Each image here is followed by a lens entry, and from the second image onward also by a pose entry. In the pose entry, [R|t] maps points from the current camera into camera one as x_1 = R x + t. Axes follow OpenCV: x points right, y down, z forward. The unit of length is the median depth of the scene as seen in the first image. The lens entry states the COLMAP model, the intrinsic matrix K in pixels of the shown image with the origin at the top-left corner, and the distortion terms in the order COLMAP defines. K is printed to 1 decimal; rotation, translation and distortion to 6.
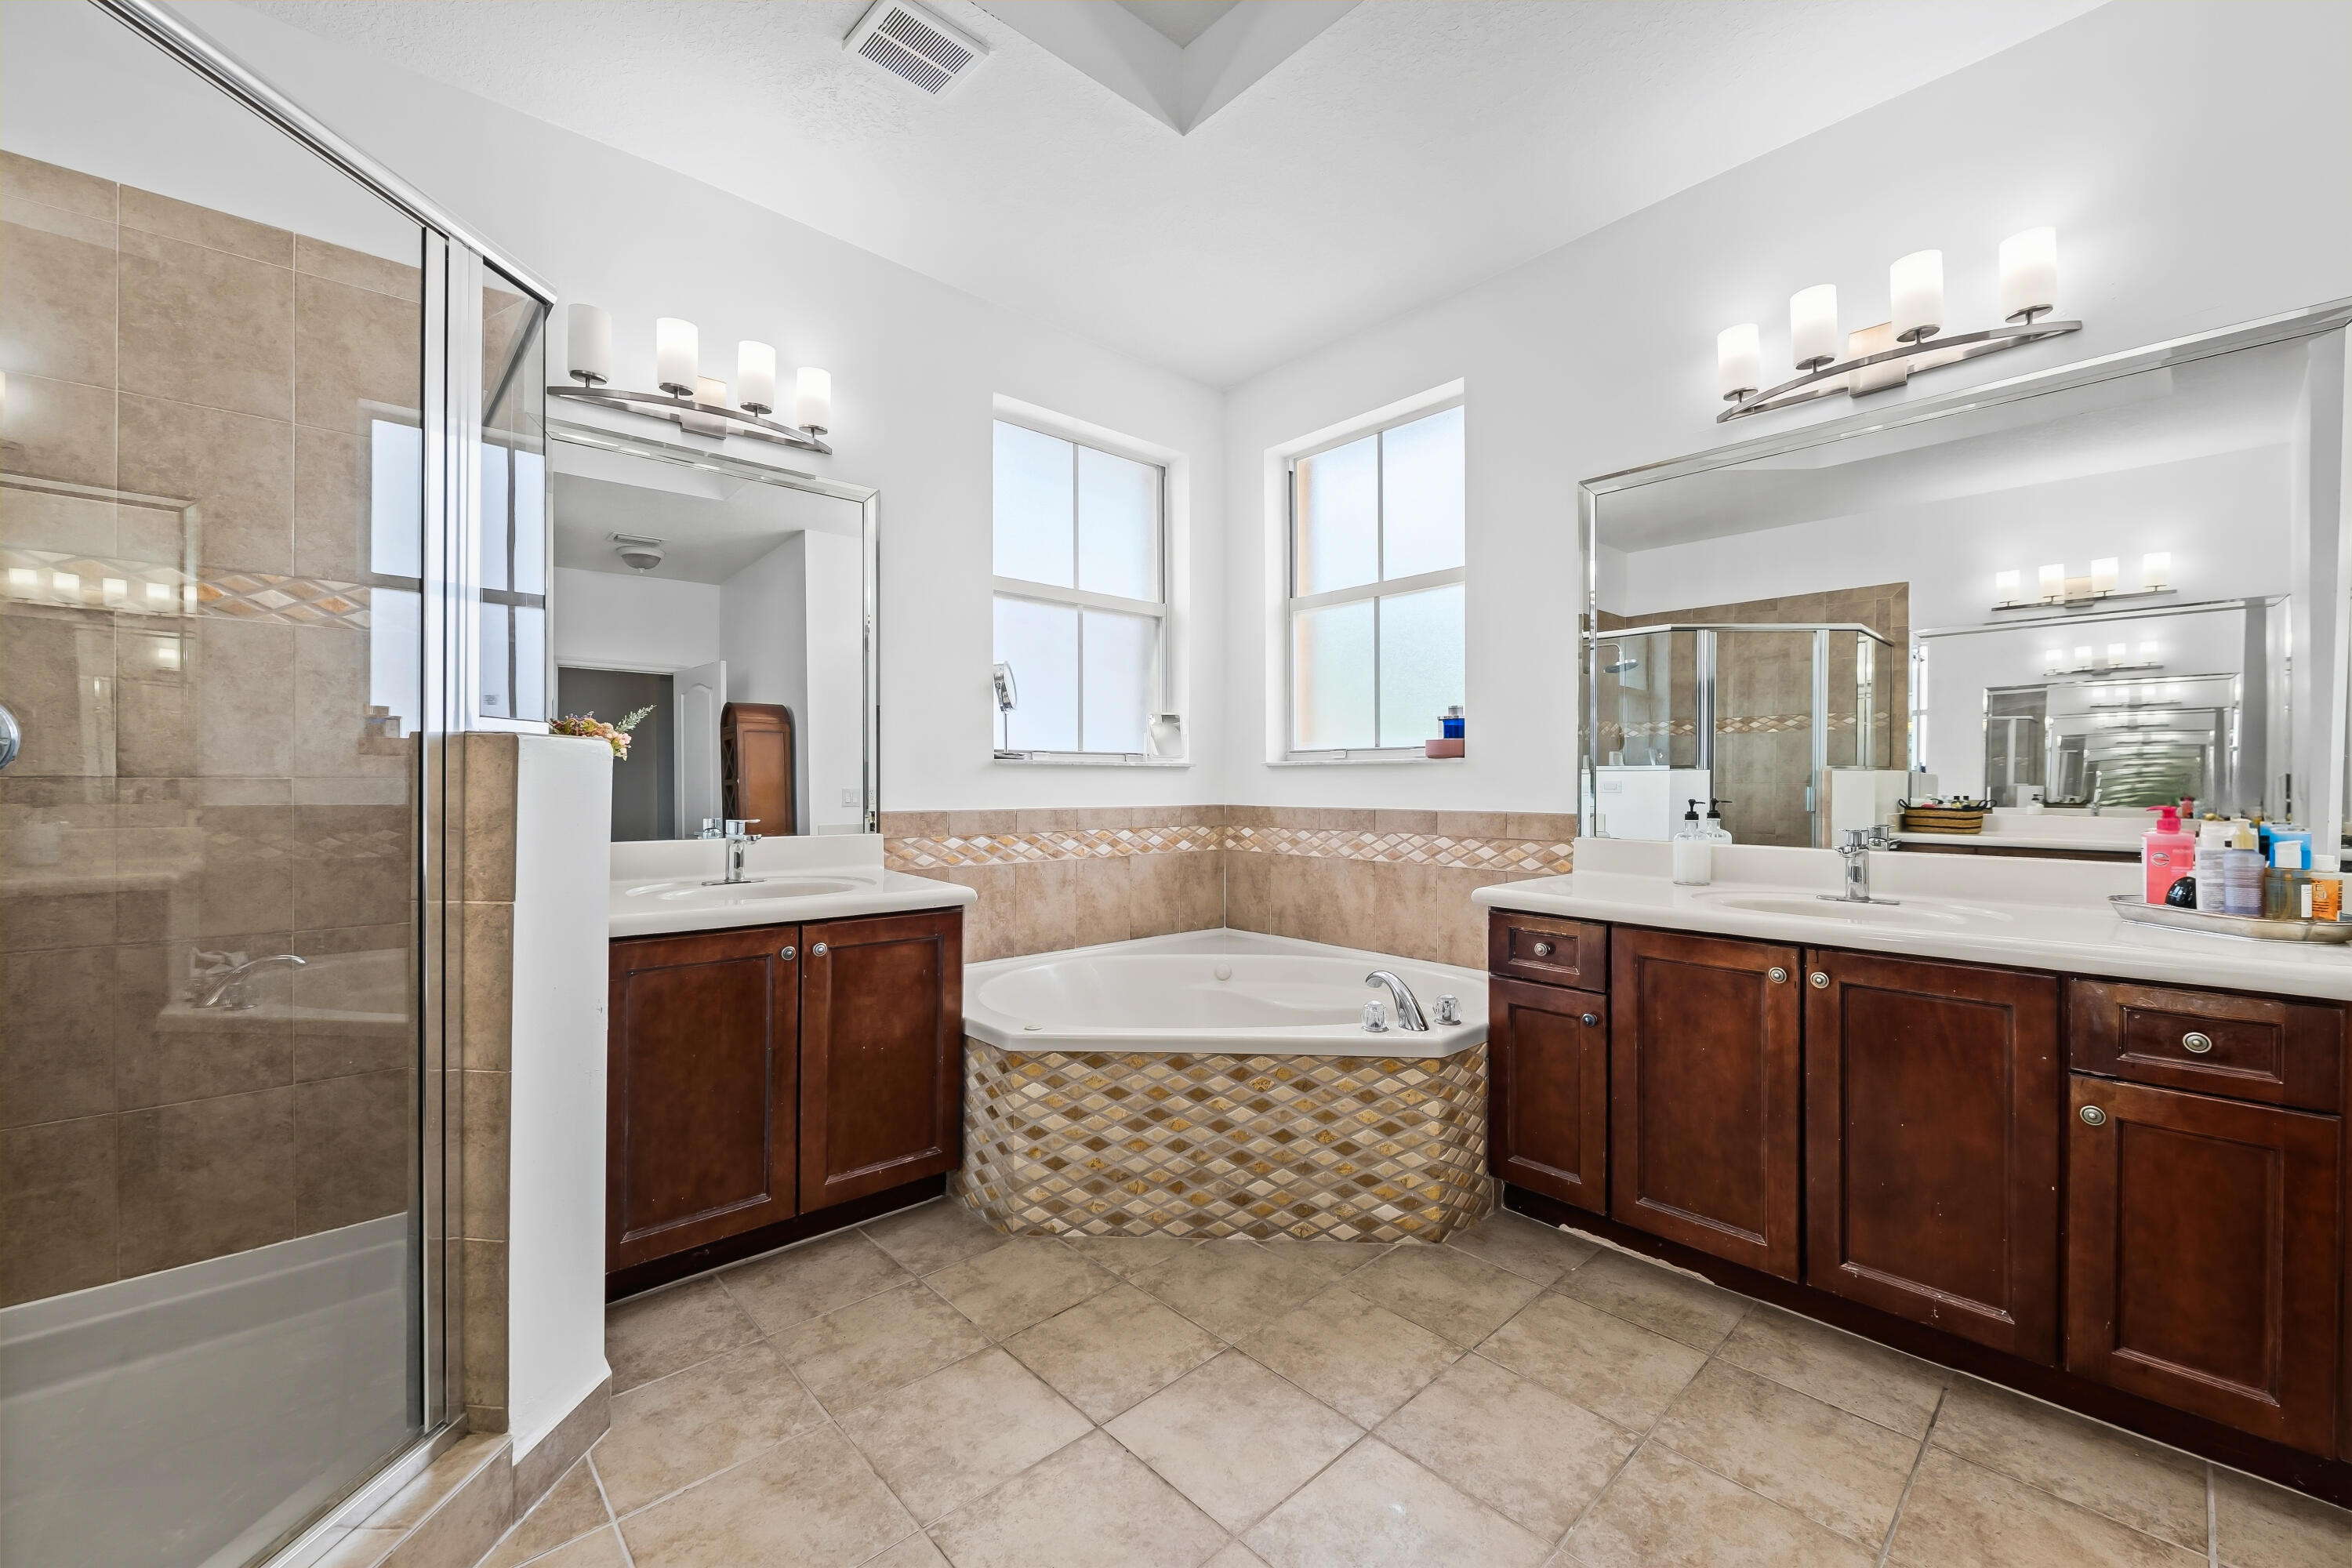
lens RADIAL K [[931.8, 0, 1184.6], [0, 931.8, 781.4], [0, 0, 1]] dist [0.006788, -0.004678]
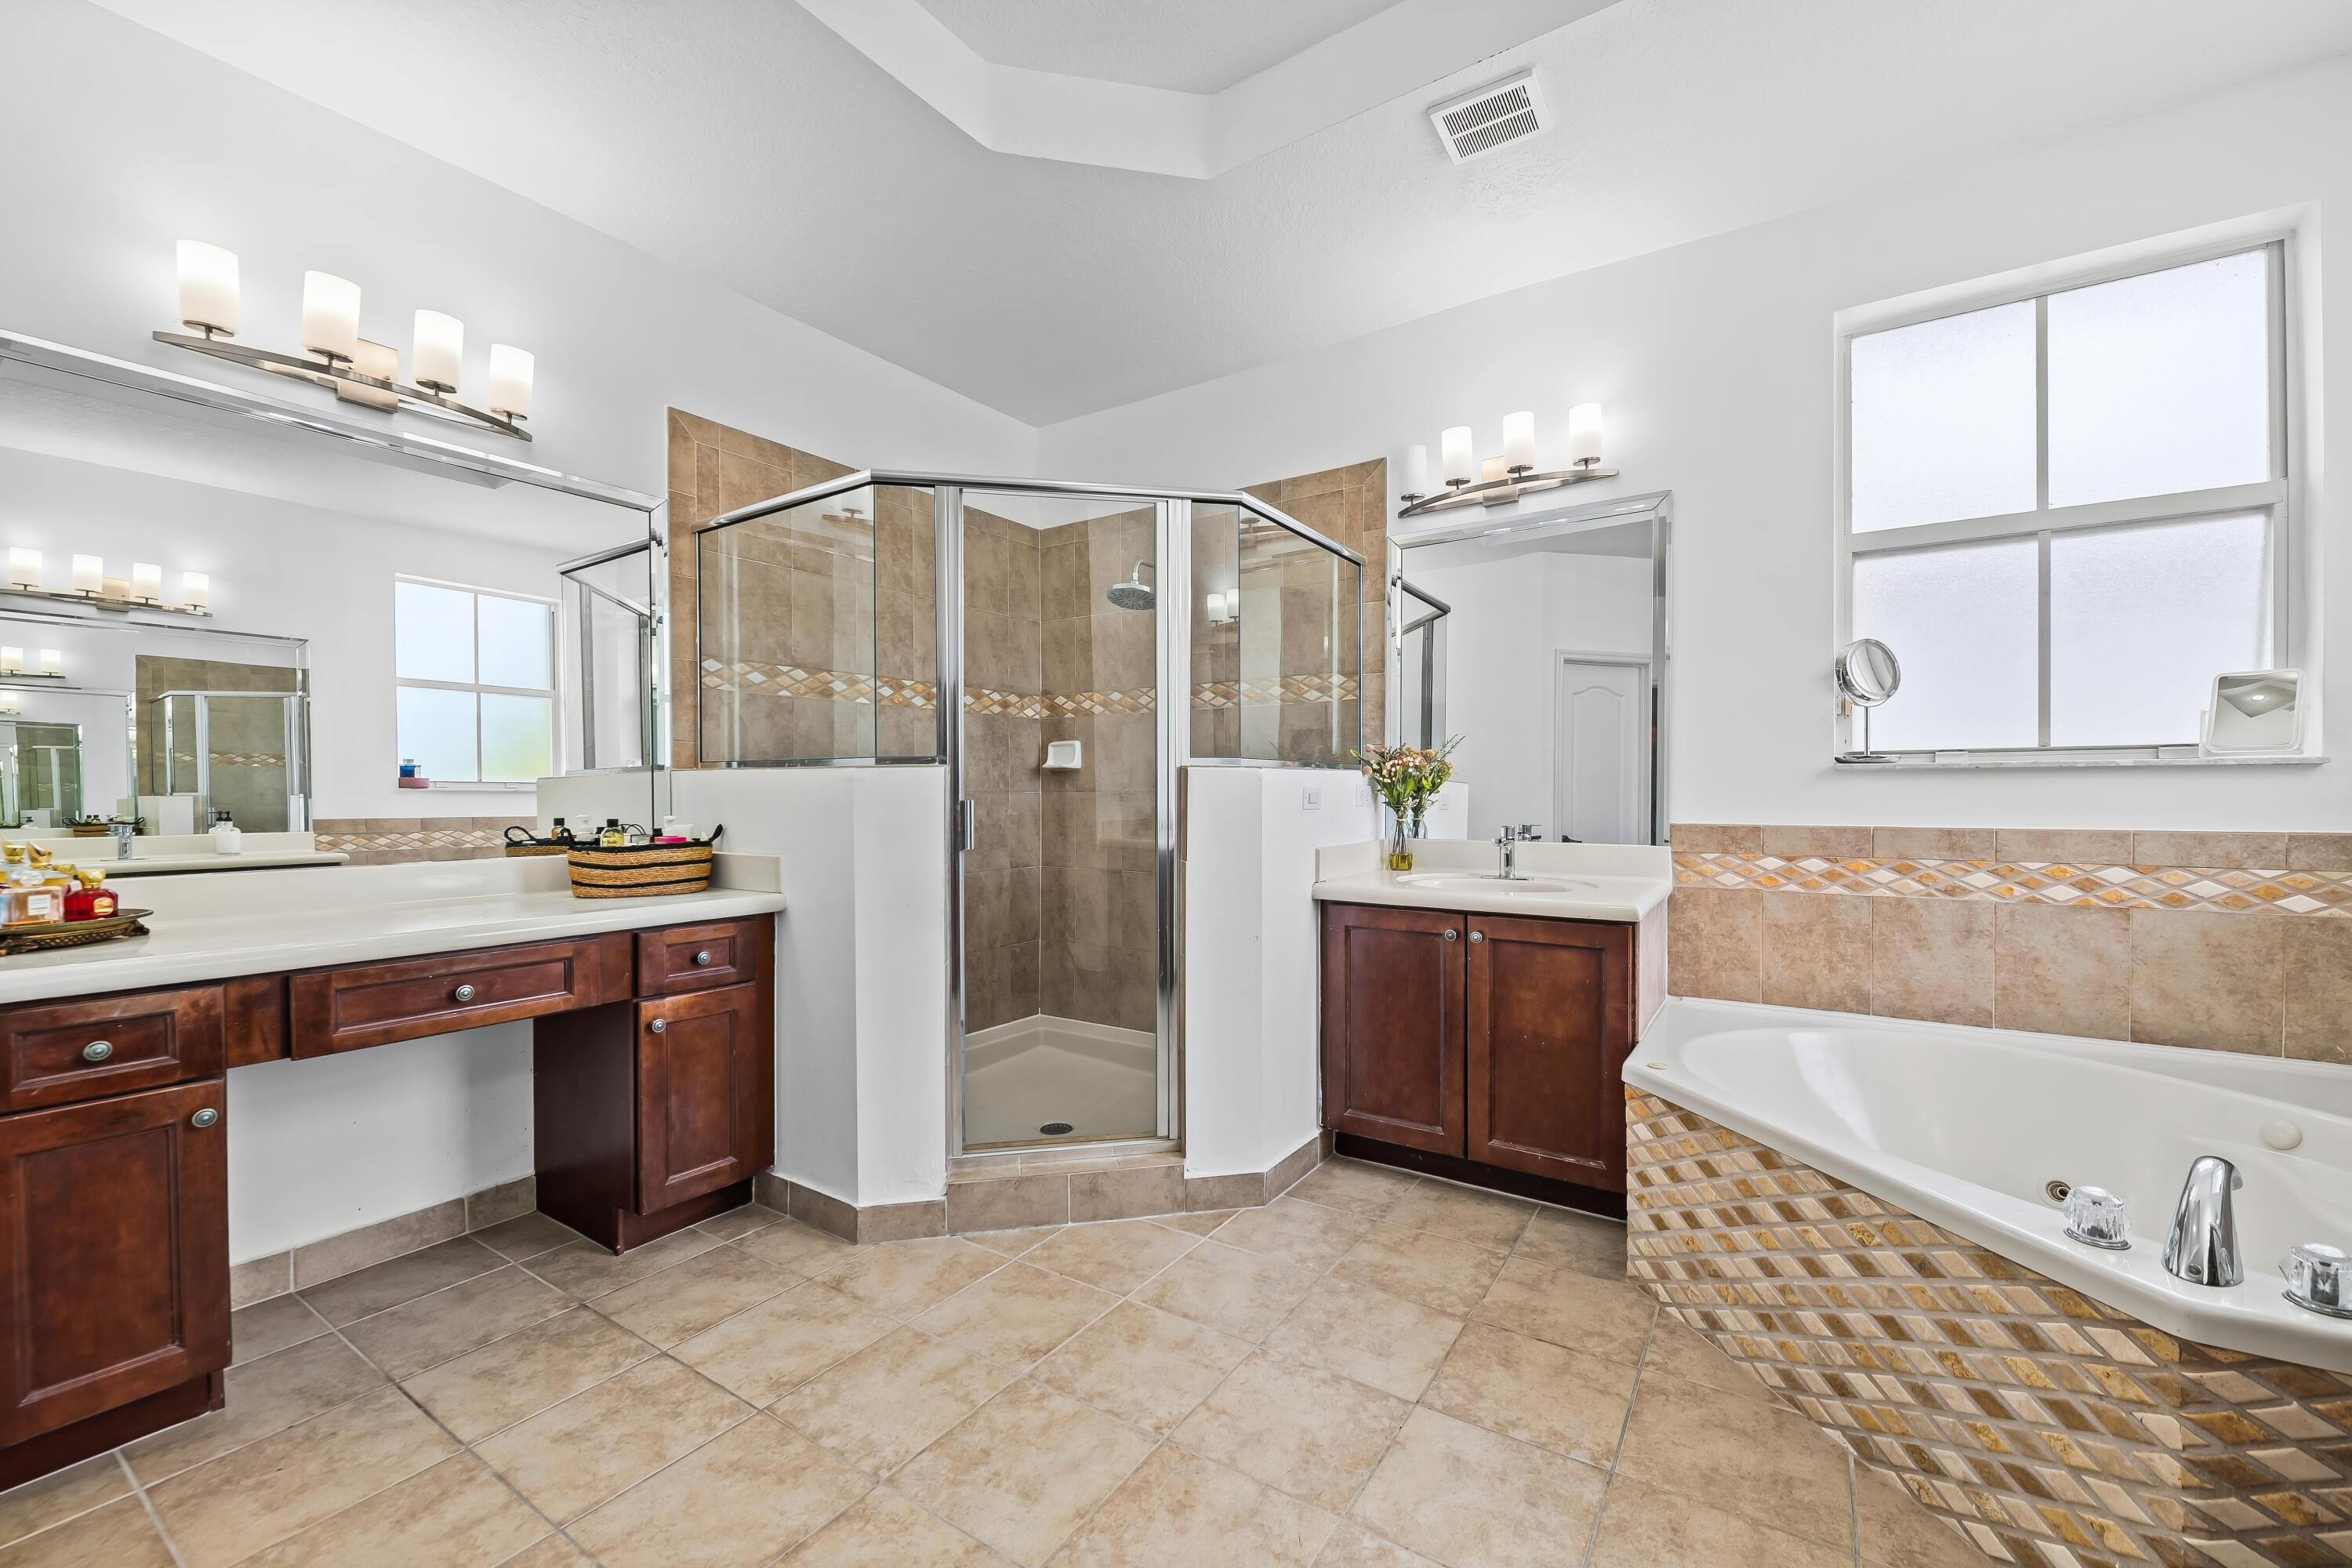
lens RADIAL K [[931.8, 0, 1184.6], [0, 931.8, 781.4], [0, 0, 1]] dist [0.006788, -0.004678]
pose [[0.244452, -0.013036, -0.969574, 0.628943], [0.004722, 0.999914, -0.012254, -0.002819], [0.969650, -0.001583, 0.244492, 0.346695]]
